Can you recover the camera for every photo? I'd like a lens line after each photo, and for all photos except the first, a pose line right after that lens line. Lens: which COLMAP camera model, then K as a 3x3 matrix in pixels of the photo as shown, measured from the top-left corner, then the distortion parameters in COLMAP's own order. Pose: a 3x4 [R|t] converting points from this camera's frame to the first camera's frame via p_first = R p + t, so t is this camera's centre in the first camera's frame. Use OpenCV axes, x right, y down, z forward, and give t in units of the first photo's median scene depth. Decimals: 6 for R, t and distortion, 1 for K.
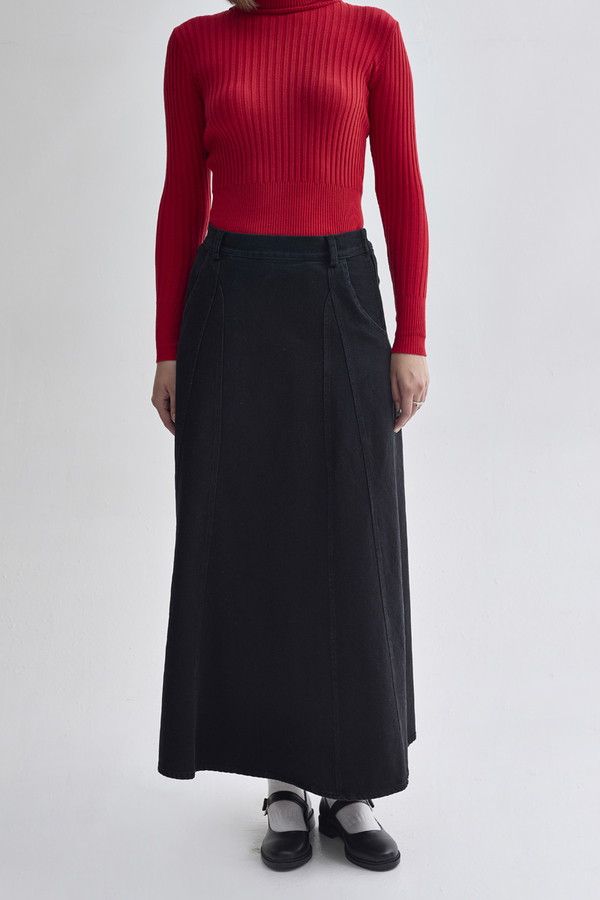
lens RADIAL K [[1270.5, 0, 300.0], [0, 1270.5, 450.0], [0, 0, 1]] dist [0.001870, 0.031294]
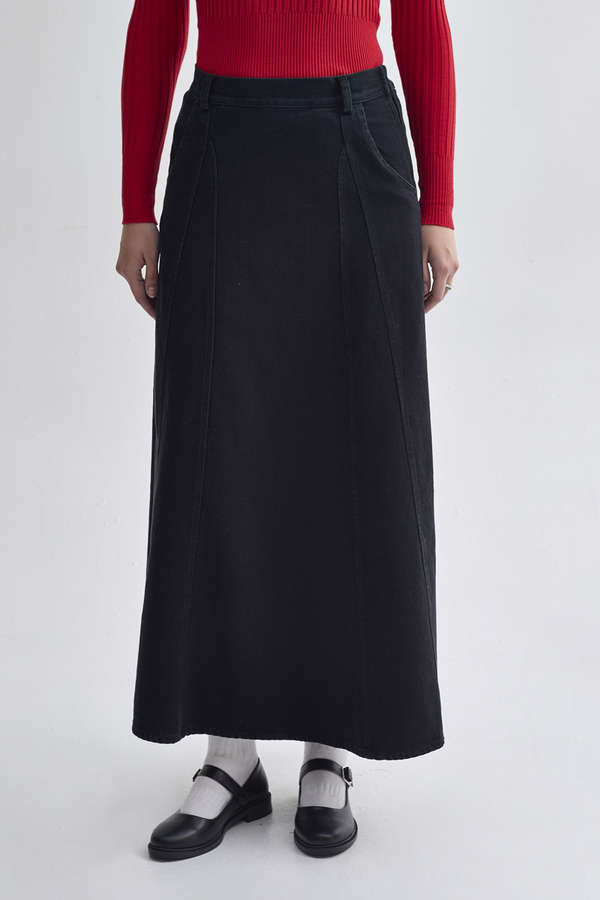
lens RADIAL K [[1270.5, 0, 300.0], [0, 1270.5, 450.0], [0, 0, 1]] dist [0.001870, 0.031294]
pose [[0.999548, -0.029345, -0.006603, -0.005396], [0.029763, 0.996657, 0.076088, 0.009162], [0.004348, -0.076250, 0.997079, 0.162275]]
